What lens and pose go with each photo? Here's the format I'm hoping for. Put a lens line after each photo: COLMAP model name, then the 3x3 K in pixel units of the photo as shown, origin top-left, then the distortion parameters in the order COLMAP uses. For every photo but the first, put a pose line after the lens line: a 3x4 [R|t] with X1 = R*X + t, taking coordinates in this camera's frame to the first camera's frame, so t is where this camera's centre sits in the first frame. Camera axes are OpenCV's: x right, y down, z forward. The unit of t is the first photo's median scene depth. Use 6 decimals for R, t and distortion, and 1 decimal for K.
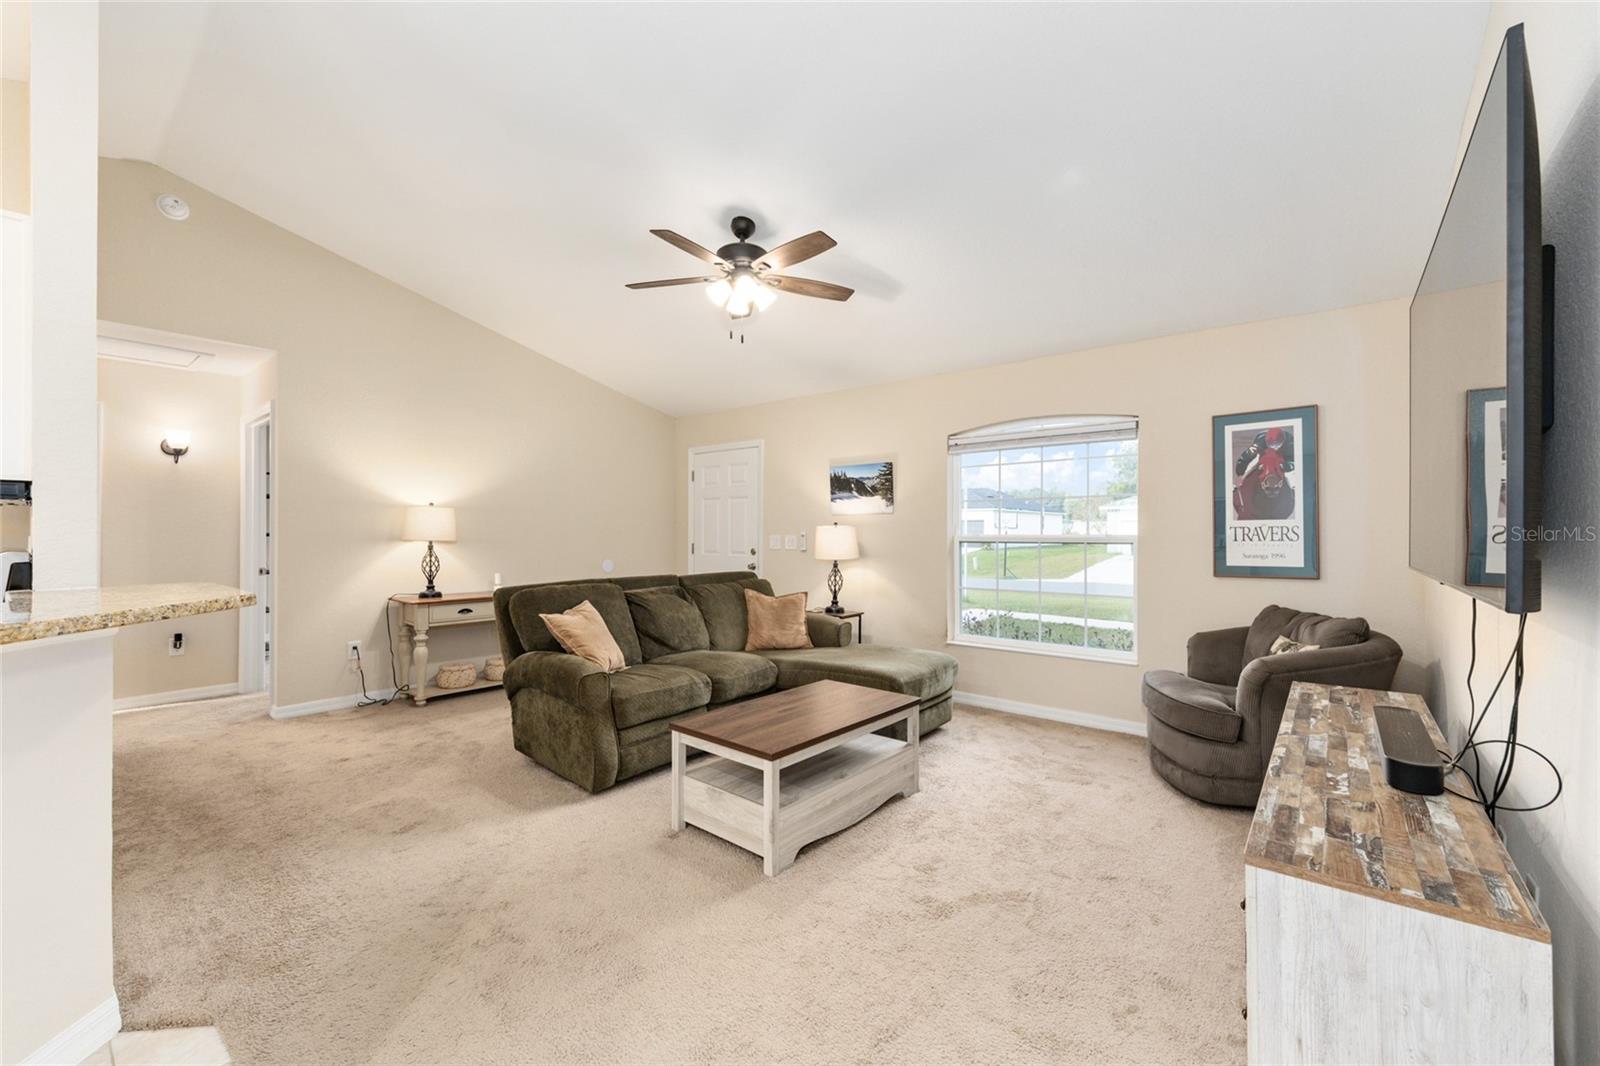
lens RADIAL K [[642.0, 0, 804.5], [0, 642.0, 527.4], [0, 0, 1]] dist [-0.003216, 0.000374]
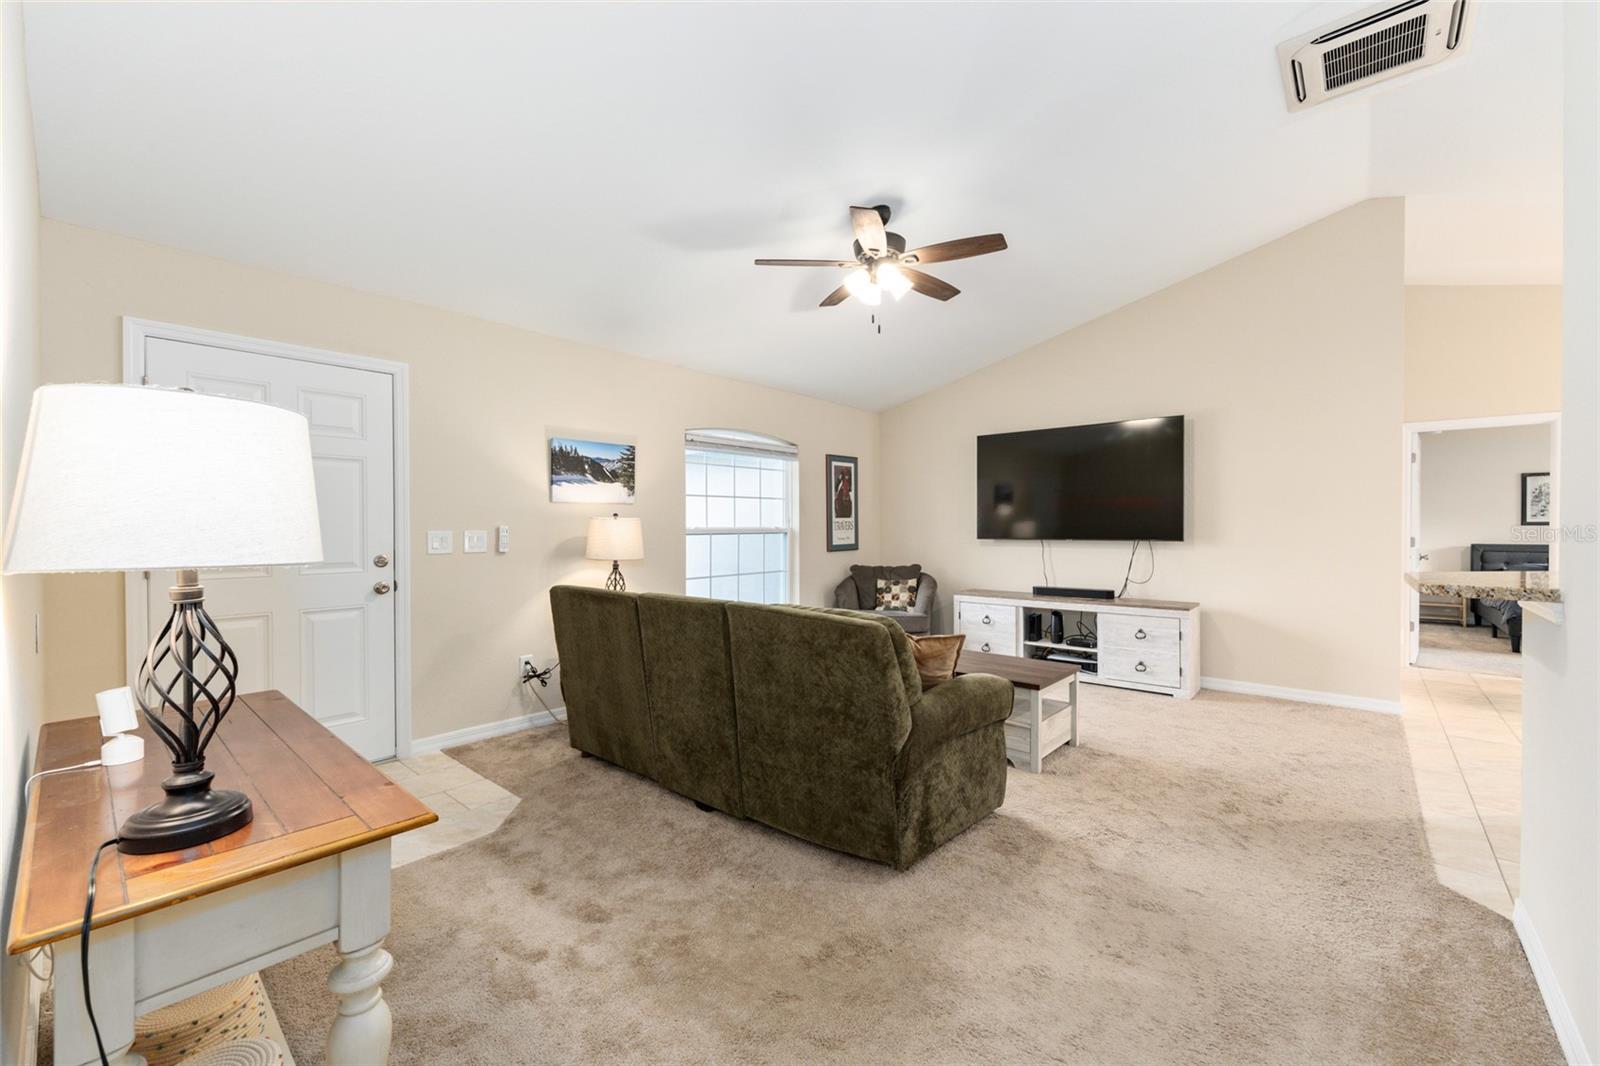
lens RADIAL K [[642.0, 0, 800.7], [0, 642.0, 533.6], [0, 0, 1]] dist [-0.003216, 0.000374]
pose [[0.034340, -0.015379, 0.999292, -0.738750], [-0.006790, 0.999855, 0.015621, 0.003399], [-0.999387, -0.007322, 0.034230, 0.736553]]
